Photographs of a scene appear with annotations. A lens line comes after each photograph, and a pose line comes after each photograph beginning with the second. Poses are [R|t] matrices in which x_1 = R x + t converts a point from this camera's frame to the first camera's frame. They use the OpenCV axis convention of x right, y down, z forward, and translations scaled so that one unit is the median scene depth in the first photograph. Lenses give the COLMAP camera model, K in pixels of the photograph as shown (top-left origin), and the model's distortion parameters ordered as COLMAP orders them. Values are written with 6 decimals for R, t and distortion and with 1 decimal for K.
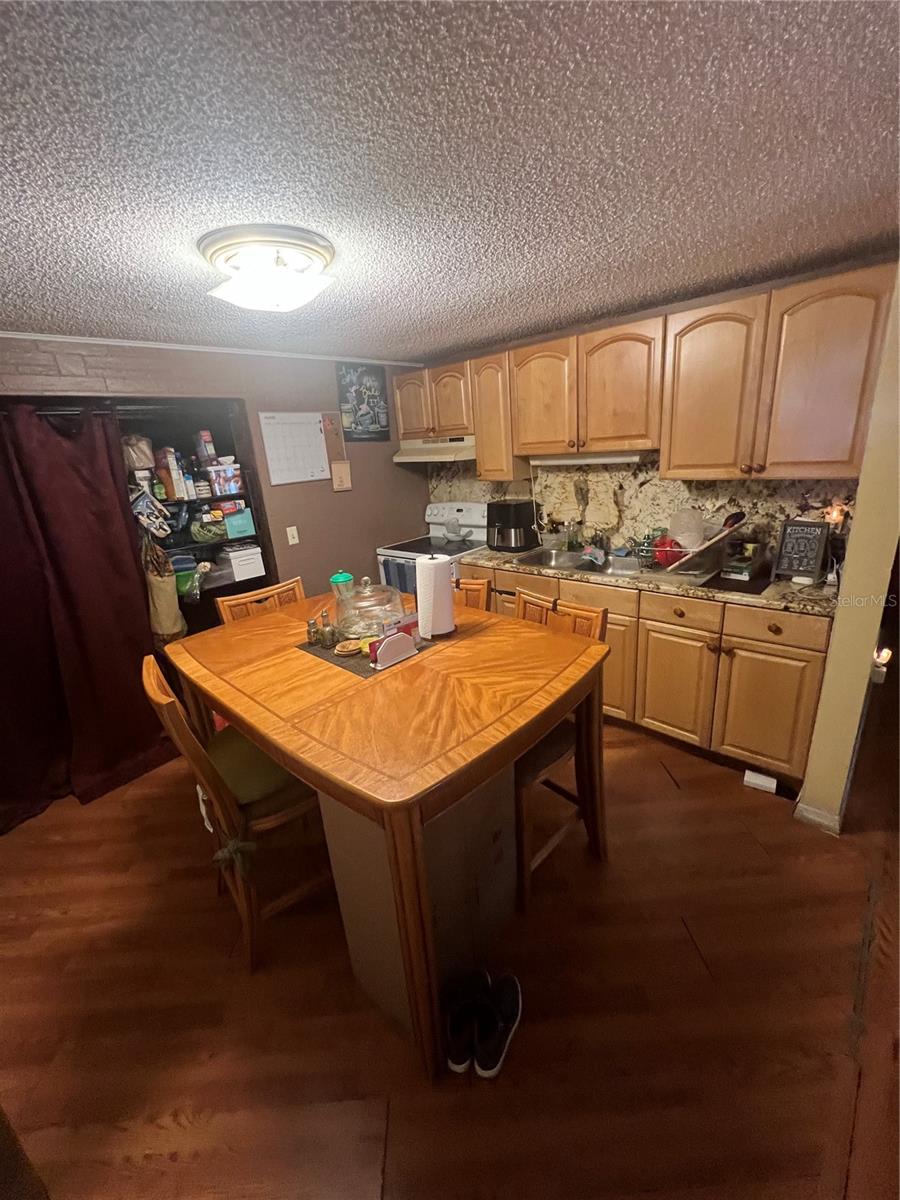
lens RADIAL K [[481.7, 0, 454.4], [0, 481.7, 598.1], [0, 0, 1]] dist [-0.004892, 0.000827]
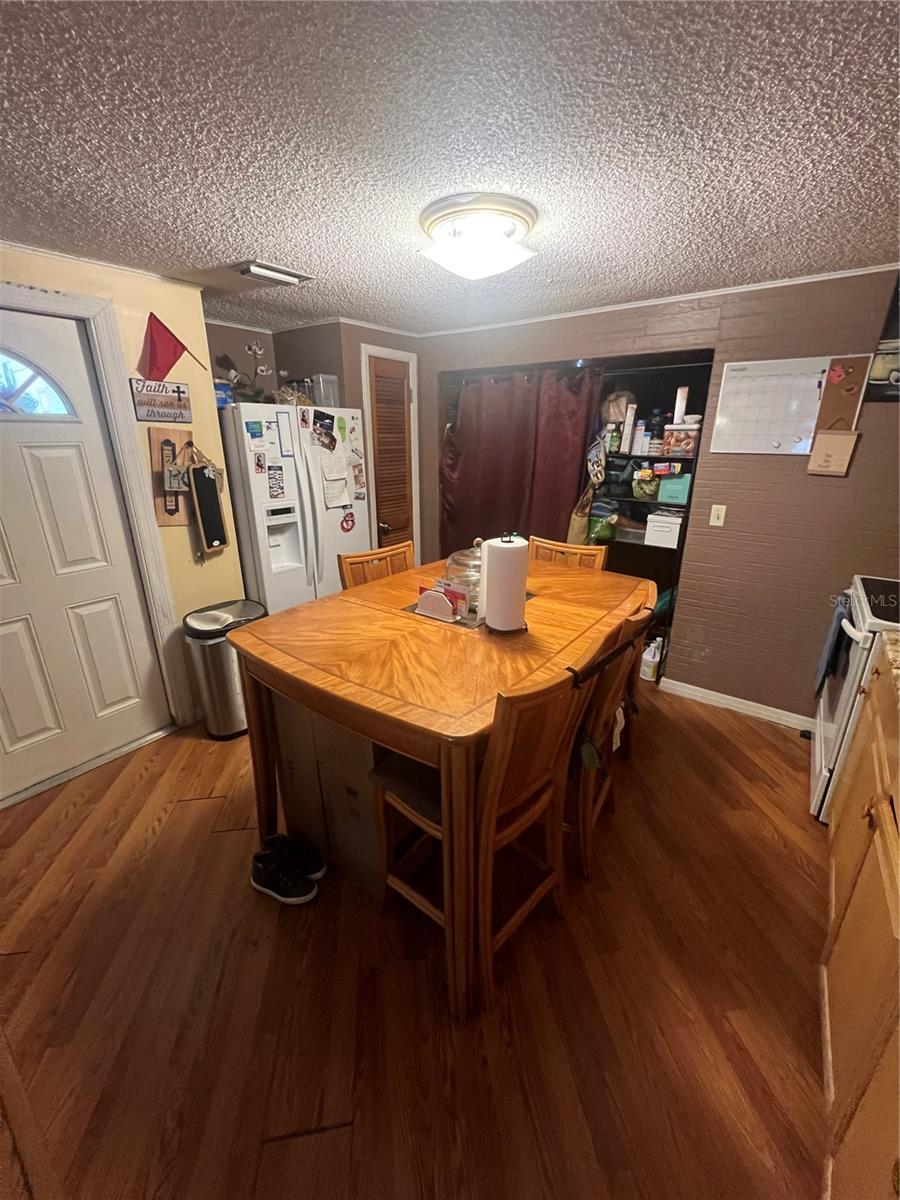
lens RADIAL K [[481.7, 0, 454.4], [0, 481.7, 601.4], [0, 0, 1]] dist [-0.004892, 0.000827]
pose [[0.103339, 0.396376, -0.912254, 0.638131], [-0.312892, 0.883557, 0.348463, -0.213684], [0.944150, 0.249427, 0.215329, 0.623364]]
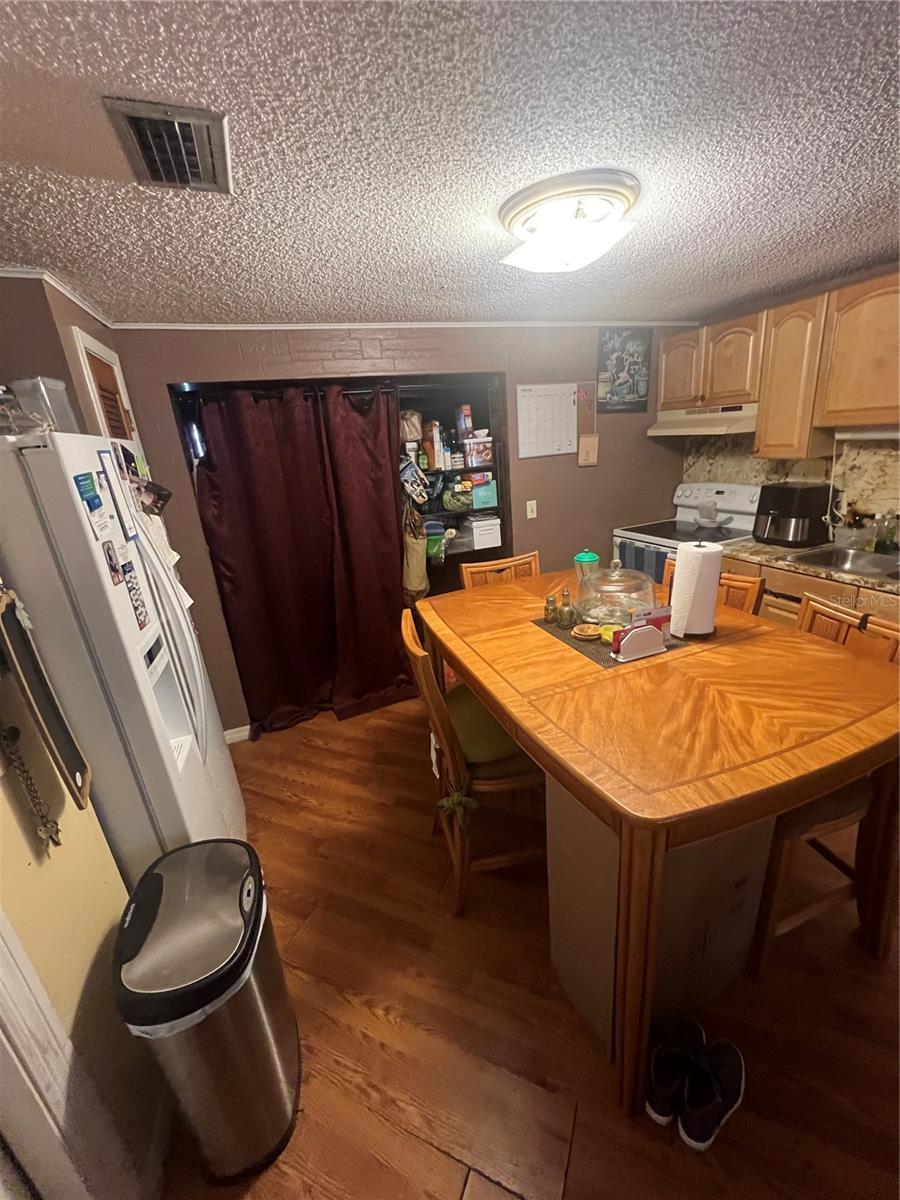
lens RADIAL K [[481.7, 0, 452.2], [0, 481.7, 598.8], [0, 0, 1]] dist [-0.004892, 0.000827]
pose [[0.898238, 0.140629, -0.416404, -0.059171], [-0.120851, 0.989936, 0.073632, 0.000842], [0.422568, -0.015816, 0.906193, 0.024964]]
